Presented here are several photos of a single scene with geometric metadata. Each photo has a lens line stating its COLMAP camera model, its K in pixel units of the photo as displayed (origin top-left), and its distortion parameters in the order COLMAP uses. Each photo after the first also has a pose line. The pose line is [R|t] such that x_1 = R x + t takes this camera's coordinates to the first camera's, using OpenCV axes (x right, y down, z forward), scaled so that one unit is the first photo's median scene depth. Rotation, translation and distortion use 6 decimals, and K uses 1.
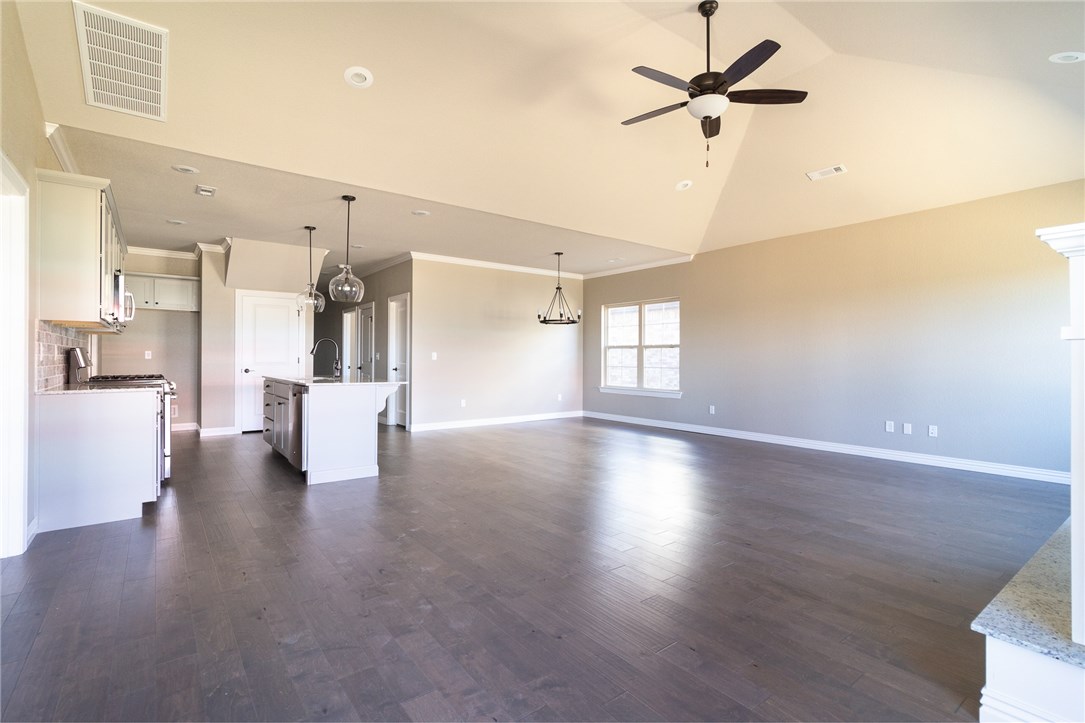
lens RADIAL K [[517.2, 0, 565.2], [0, 517.2, 358.0], [0, 0, 1]] dist [0.001205, 0.000374]
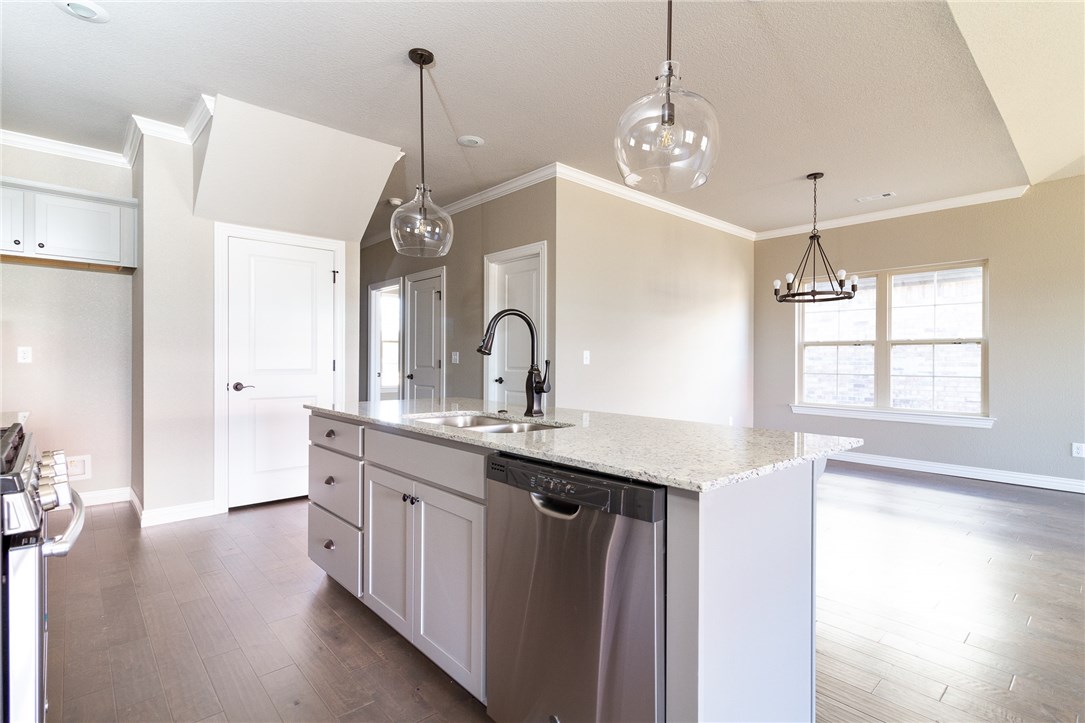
lens RADIAL K [[517.2, 0, 559.1], [0, 517.2, 360.9], [0, 0, 1]] dist [0.001205, 0.000374]
pose [[0.996579, 0.000265, 0.082645, -0.304078], [-0.000577, 0.999993, 0.003746, -0.001926], [-0.082644, -0.003781, 0.996572, 0.416060]]
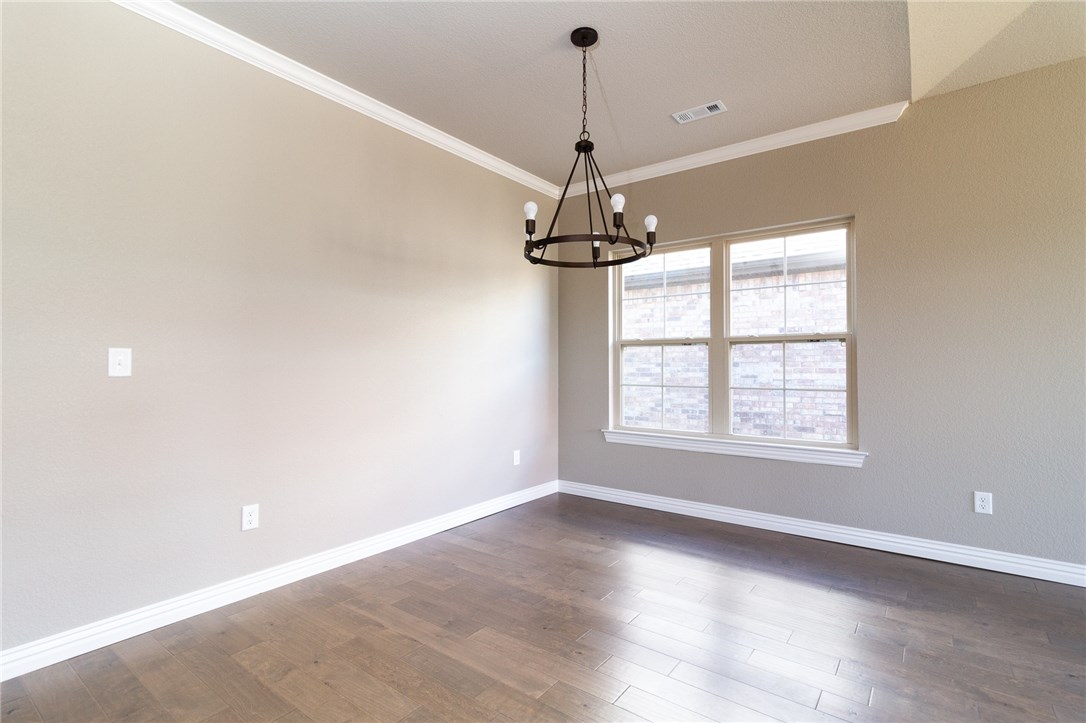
lens RADIAL K [[517.7, 0, 545.2], [0, 517.7, 359.5], [0, 0, 1]] dist [0.001205, 0.000374]
pose [[0.966389, 0.000520, 0.257082, -0.110453], [0.002838, 0.999915, -0.012691, -0.001065], [-0.257067, 0.012994, 0.966306, 0.630210]]
